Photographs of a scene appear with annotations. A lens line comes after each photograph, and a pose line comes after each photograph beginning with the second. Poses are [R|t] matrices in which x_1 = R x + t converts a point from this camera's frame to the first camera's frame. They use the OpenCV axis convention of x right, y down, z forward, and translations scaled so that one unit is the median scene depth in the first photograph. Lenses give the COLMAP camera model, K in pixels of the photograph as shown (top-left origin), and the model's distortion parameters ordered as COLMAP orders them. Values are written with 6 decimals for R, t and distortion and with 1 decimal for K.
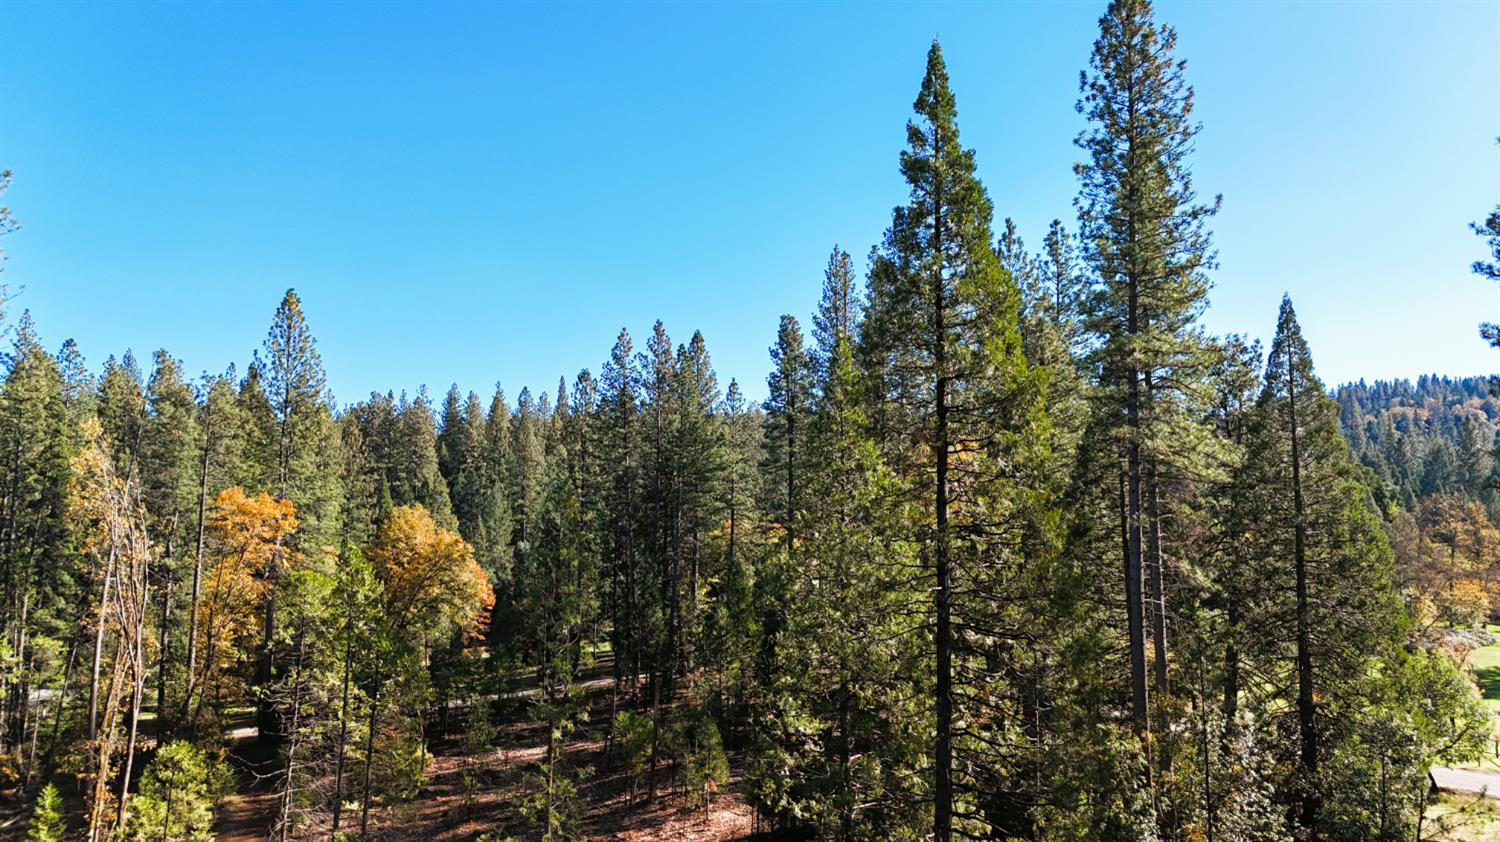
lens RADIAL K [[1108.3, 0, 746.7], [0, 1108.3, 420.7], [0, 0, 1]] dist [0.084337, -0.090100]
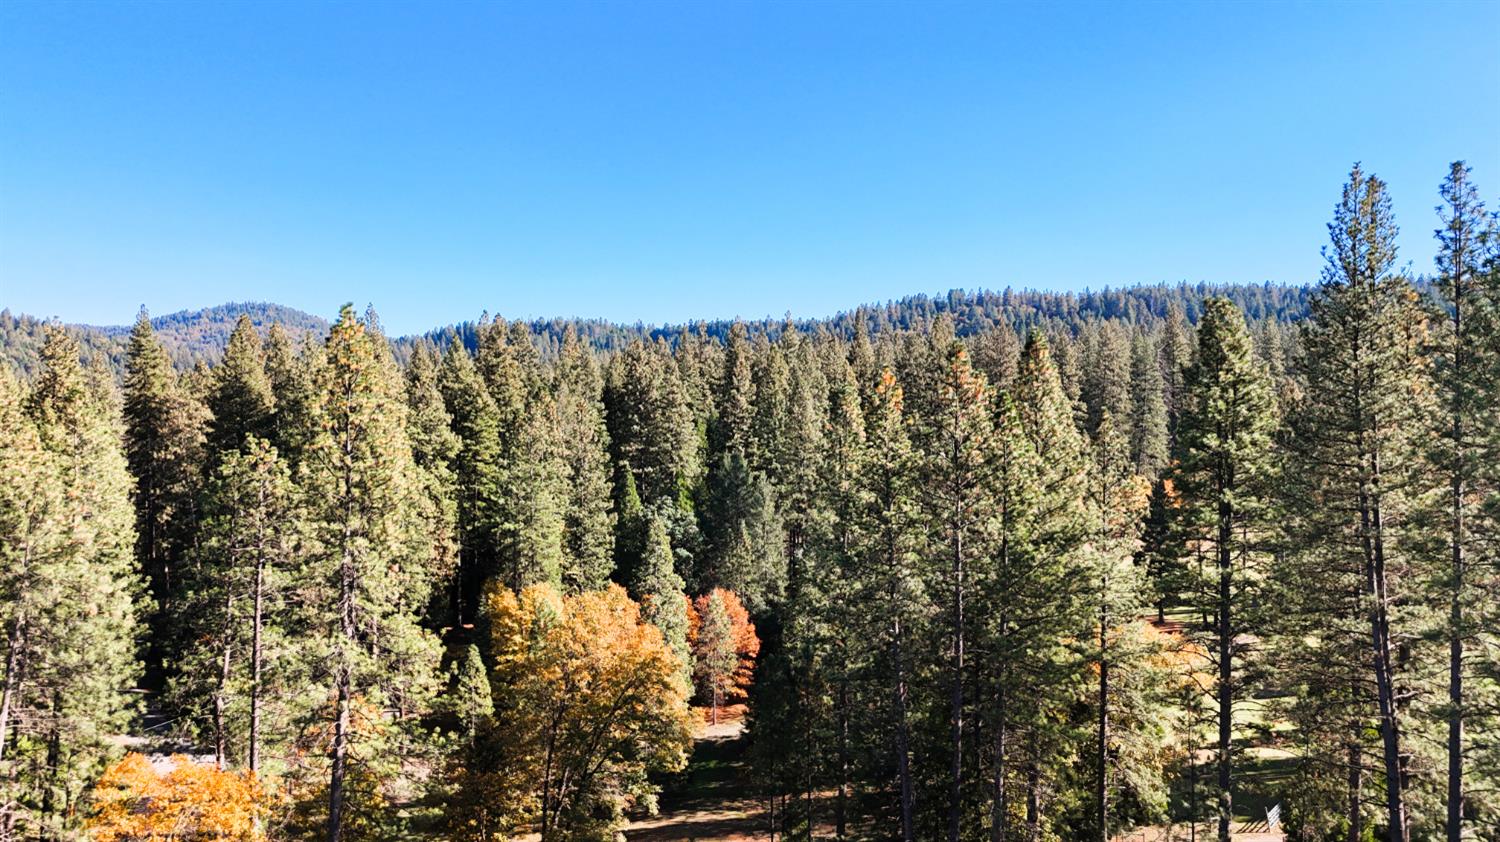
lens RADIAL K [[1108.3, 0, 747.5], [0, 1108.3, 425.4], [0, 0, 1]] dist [0.084337, -0.090100]
pose [[0.955367, -0.002650, -0.295408, -0.008508], [0.037315, 0.993033, 0.111773, -0.061596], [0.293054, -0.117808, 0.948810, 0.261194]]
